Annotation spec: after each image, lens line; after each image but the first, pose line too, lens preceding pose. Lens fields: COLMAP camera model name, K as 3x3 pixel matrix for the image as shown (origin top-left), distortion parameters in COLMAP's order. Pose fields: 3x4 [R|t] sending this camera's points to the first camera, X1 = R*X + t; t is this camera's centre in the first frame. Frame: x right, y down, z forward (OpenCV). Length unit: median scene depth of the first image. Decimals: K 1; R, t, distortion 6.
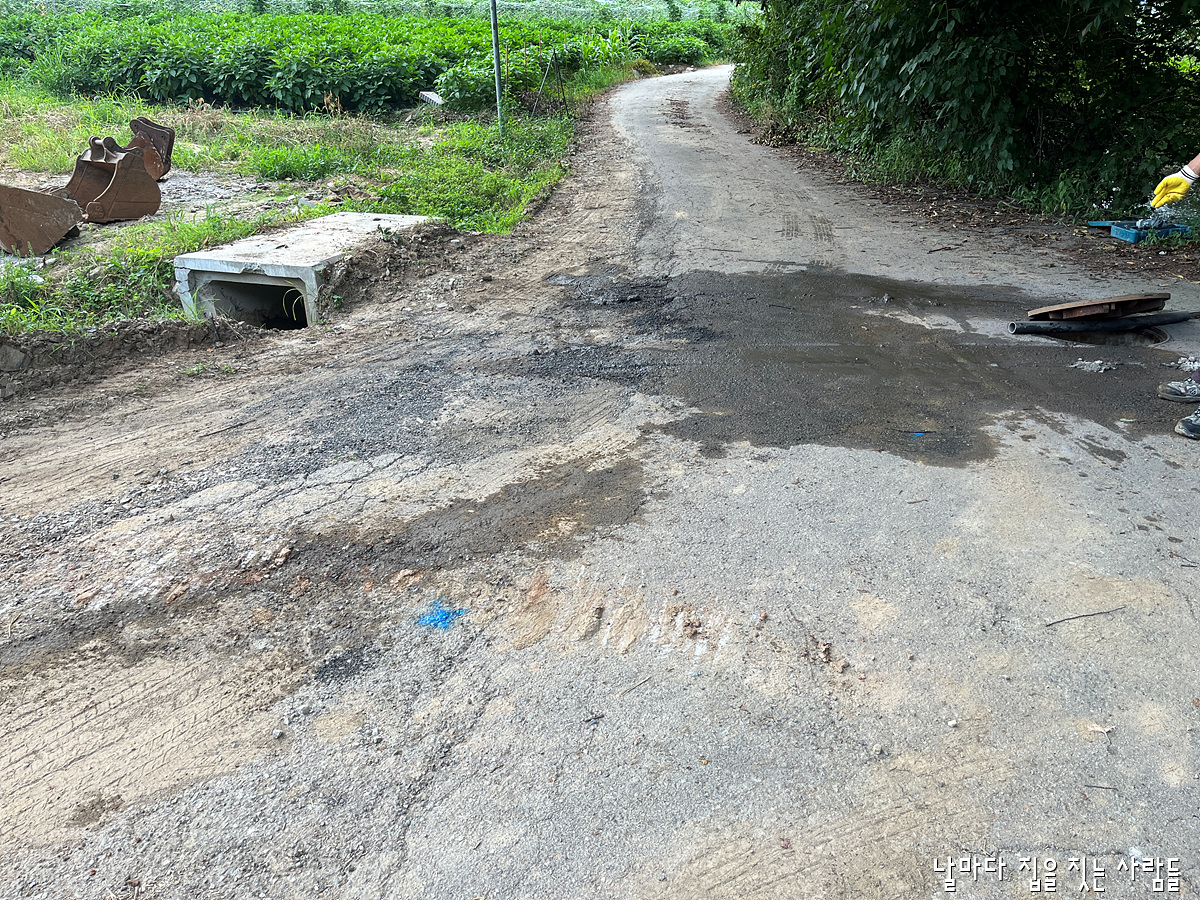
lens RADIAL K [[904.2, 0, 600.0], [0, 904.2, 450.0], [0, 0, 1]] dist [0.066254, -0.080522]
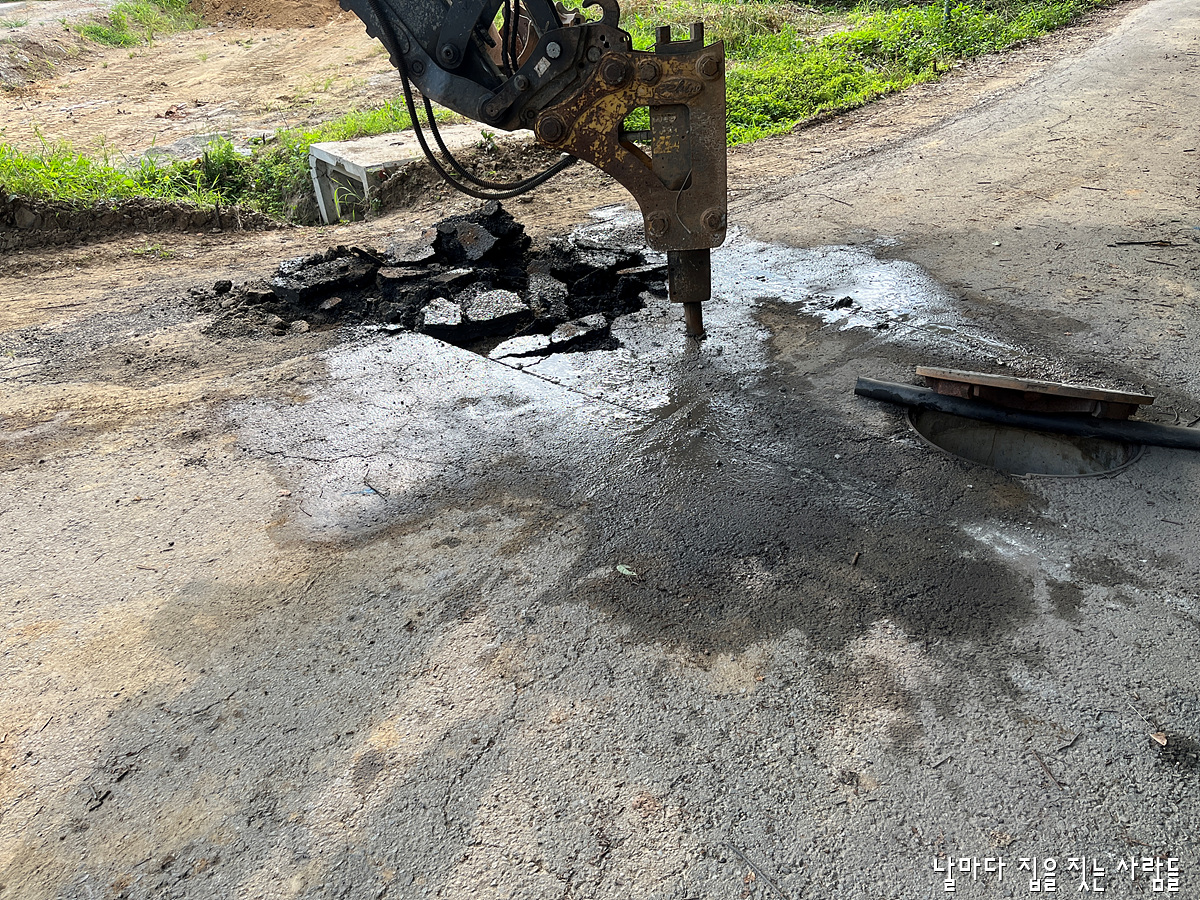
lens RADIAL K [[904.2, 0, 600.0], [0, 904.2, 450.0], [0, 0, 1]] dist [0.066254, -0.080522]
pose [[0.792798, 0.277030, -0.542887, 0.538444], [-0.212522, 0.960478, 0.179769, -0.134698], [0.571232, -0.027145, 0.820339, 0.294374]]
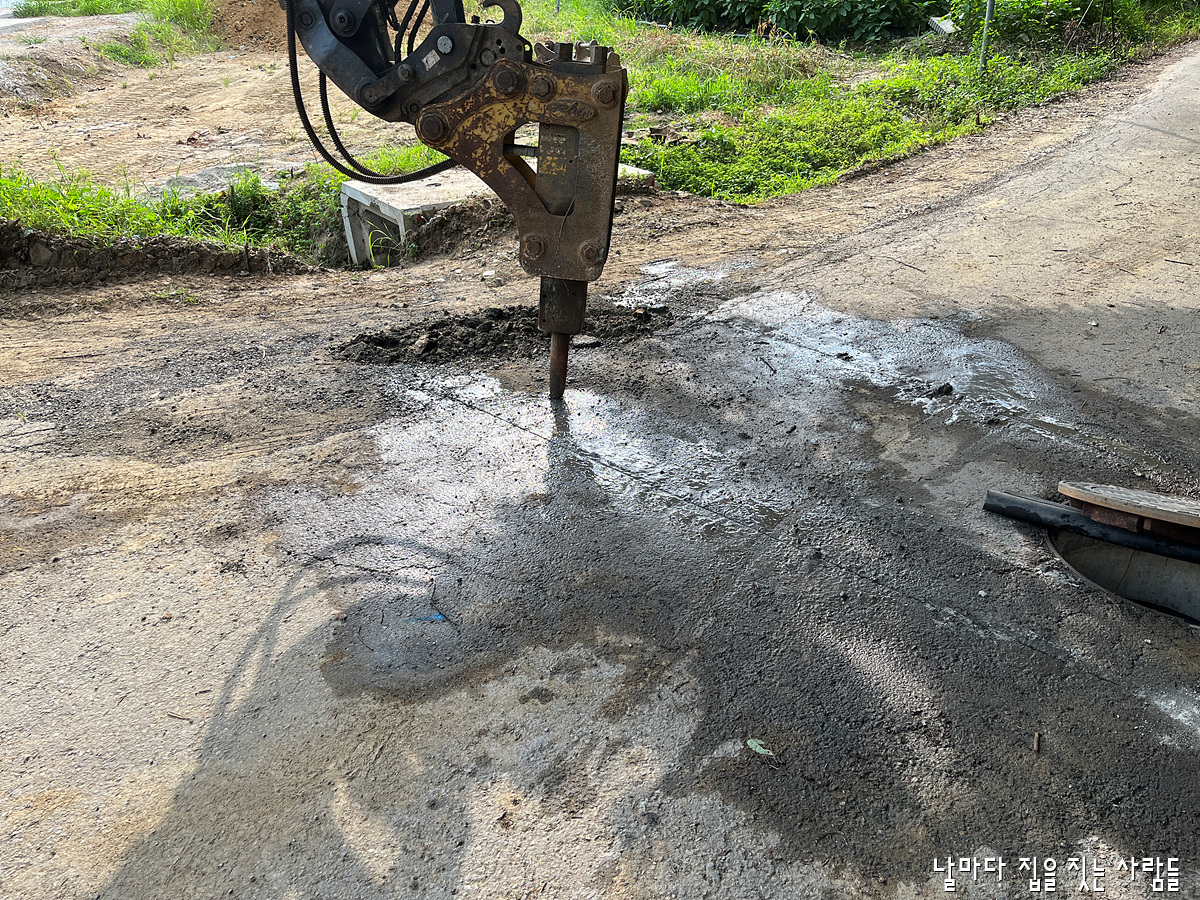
lens RADIAL K [[904.2, 0, 600.0], [0, 904.2, 450.0], [0, 0, 1]] dist [0.066254, -0.080522]
pose [[0.786078, 0.288018, -0.546925, 0.453837], [-0.245477, 0.957504, 0.151417, -0.153507], [0.567294, 0.015233, 0.823375, 0.317677]]
